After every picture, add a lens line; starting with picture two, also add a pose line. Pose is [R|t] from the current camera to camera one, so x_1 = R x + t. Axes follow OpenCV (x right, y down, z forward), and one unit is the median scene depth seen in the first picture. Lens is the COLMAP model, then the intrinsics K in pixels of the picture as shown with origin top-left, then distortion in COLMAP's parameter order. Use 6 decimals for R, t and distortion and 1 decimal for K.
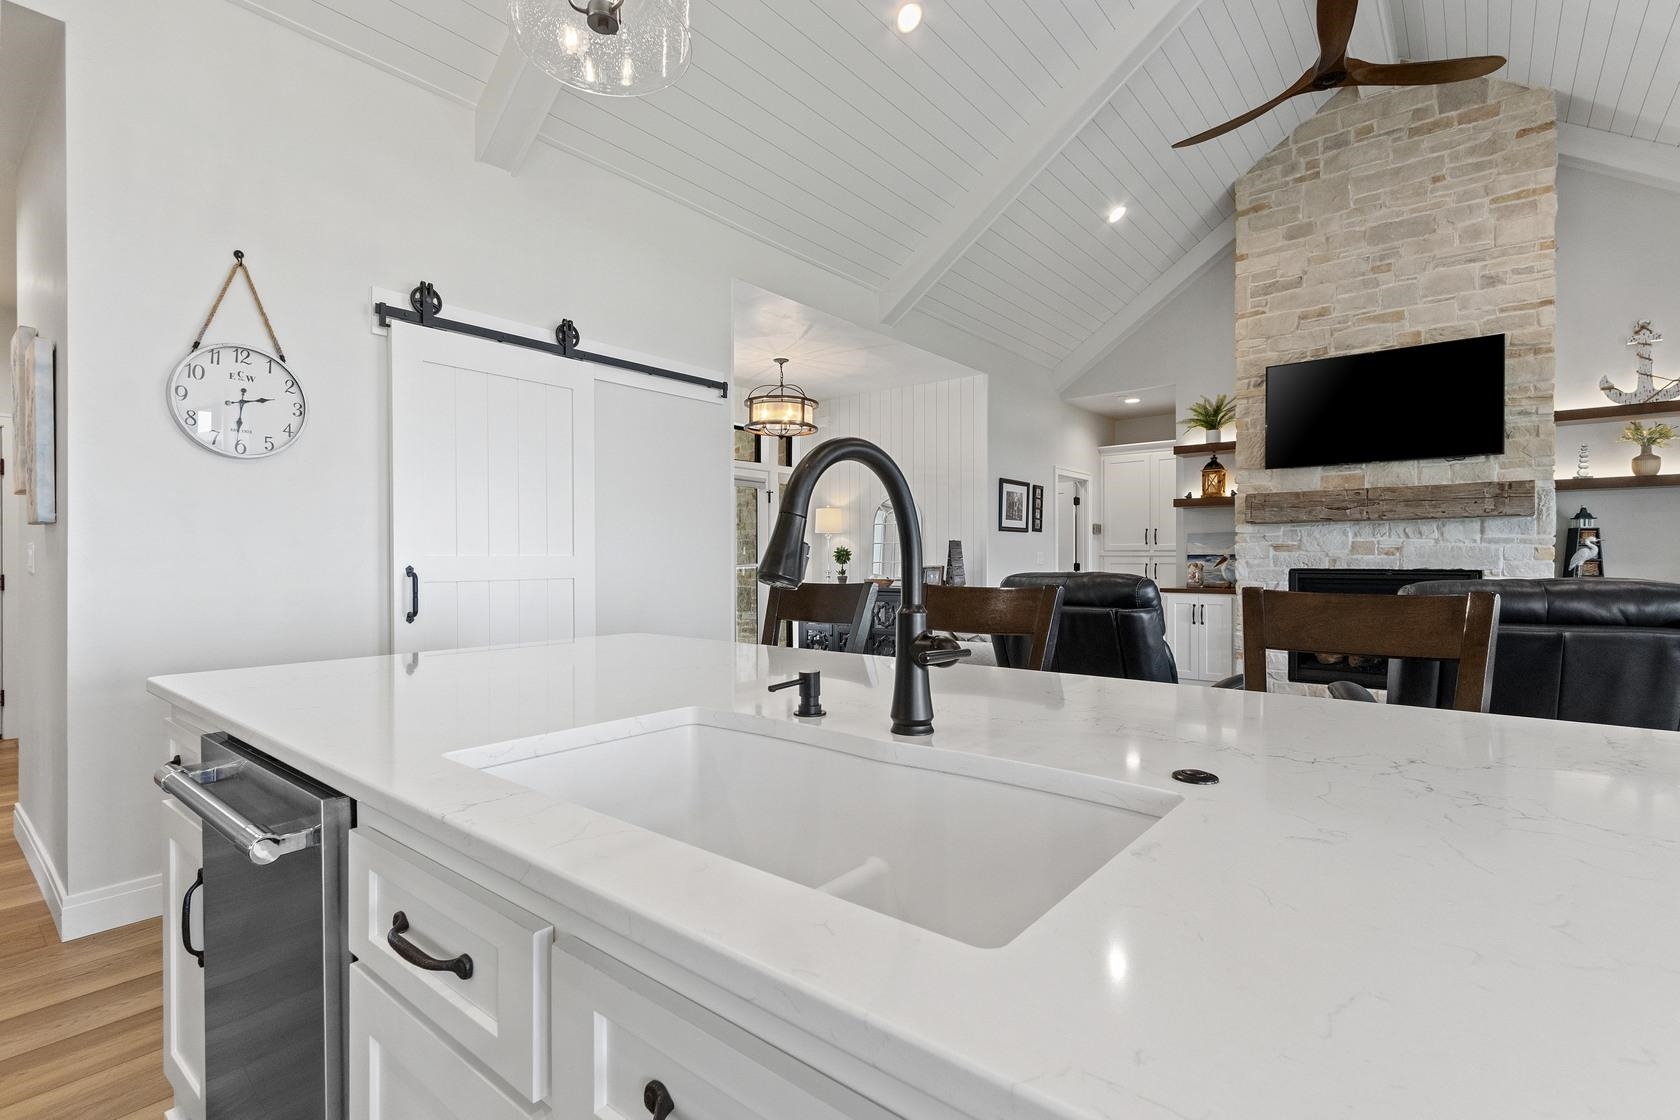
lens RADIAL K [[777.0, 0, 829.7], [0, 777.0, 561.8], [0, 0, 1]] dist [0.007107, -0.003656]
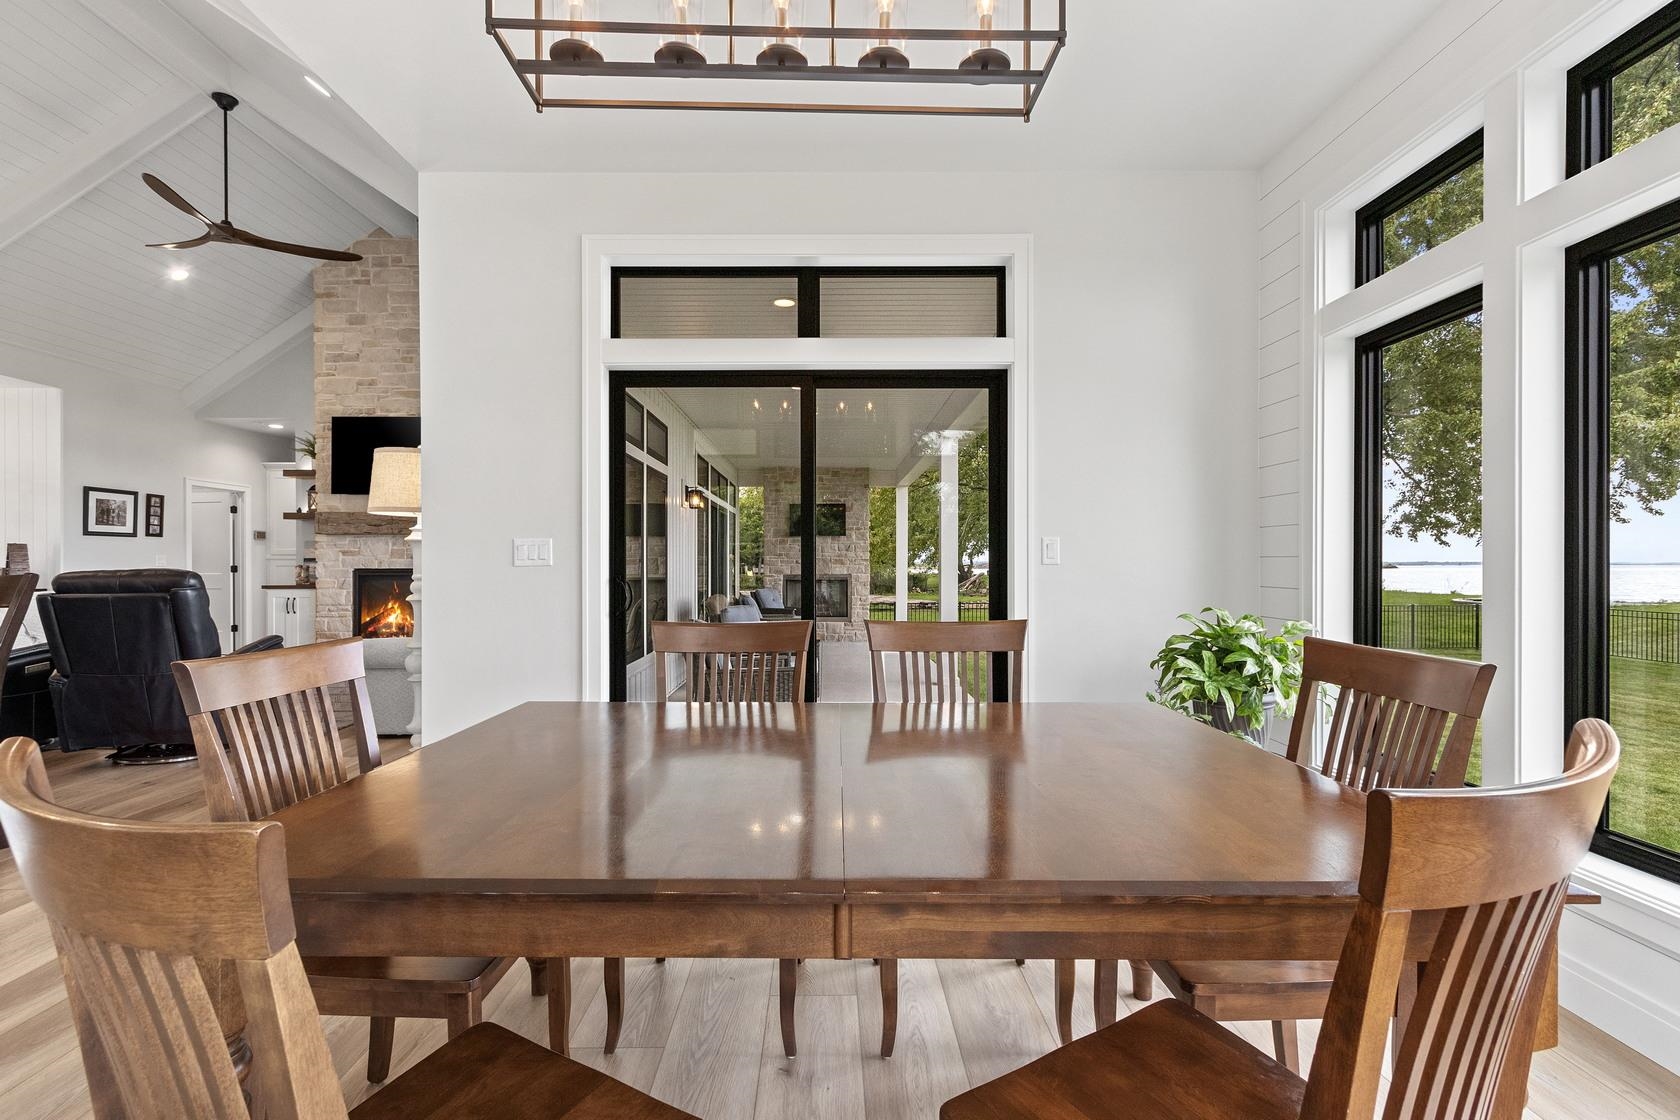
lens RADIAL K [[777.0, 0, 832.4], [0, 777.0, 568.4], [0, 0, 1]] dist [0.007107, -0.003656]
pose [[0.761033, -0.004559, 0.648697, 0.346075], [0.003137, 0.999989, 0.003348, 0.006986], [-0.648705, -0.000512, 0.761040, -0.563992]]
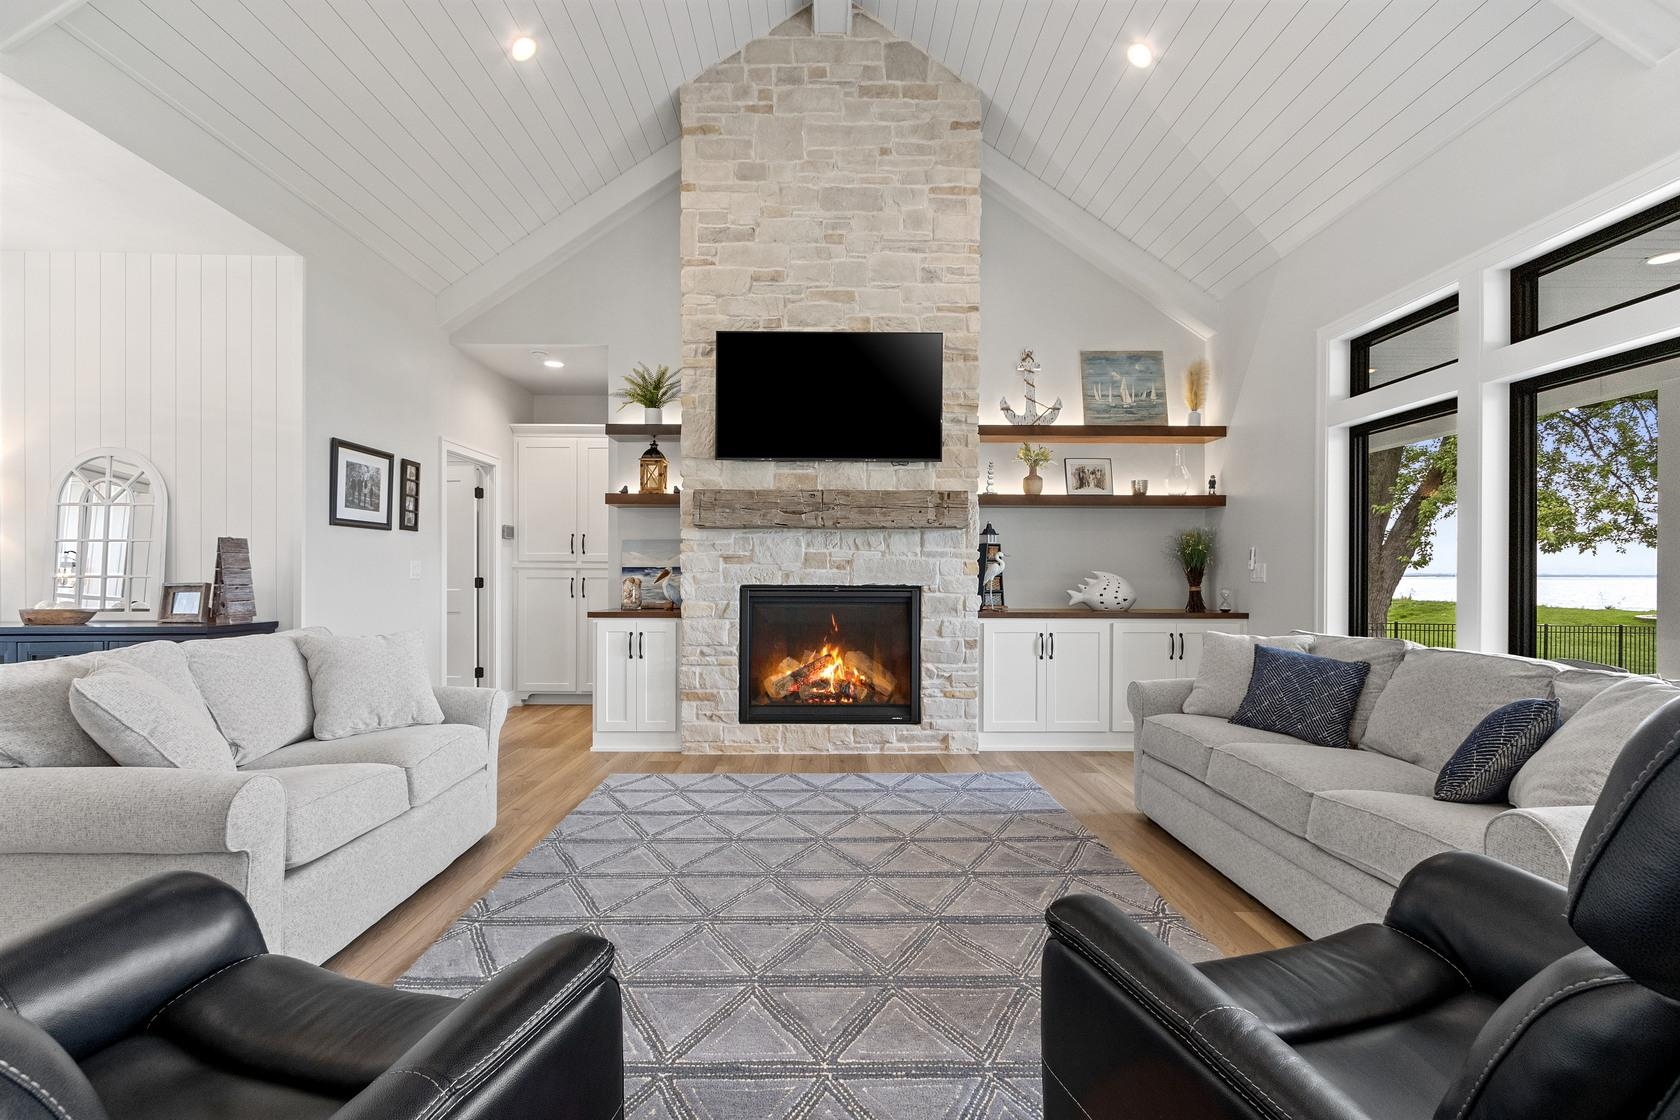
lens RADIAL K [[777.0, 0, 840.1], [0, 777.0, 576.3], [0, 0, 1]] dist [0.007107, -0.003656]
pose [[0.759532, 0.000711, 0.650470, 0.140415], [-0.002065, 0.999997, 0.001318, -0.001369], [-0.650467, -0.002345, 0.759531, 0.314450]]
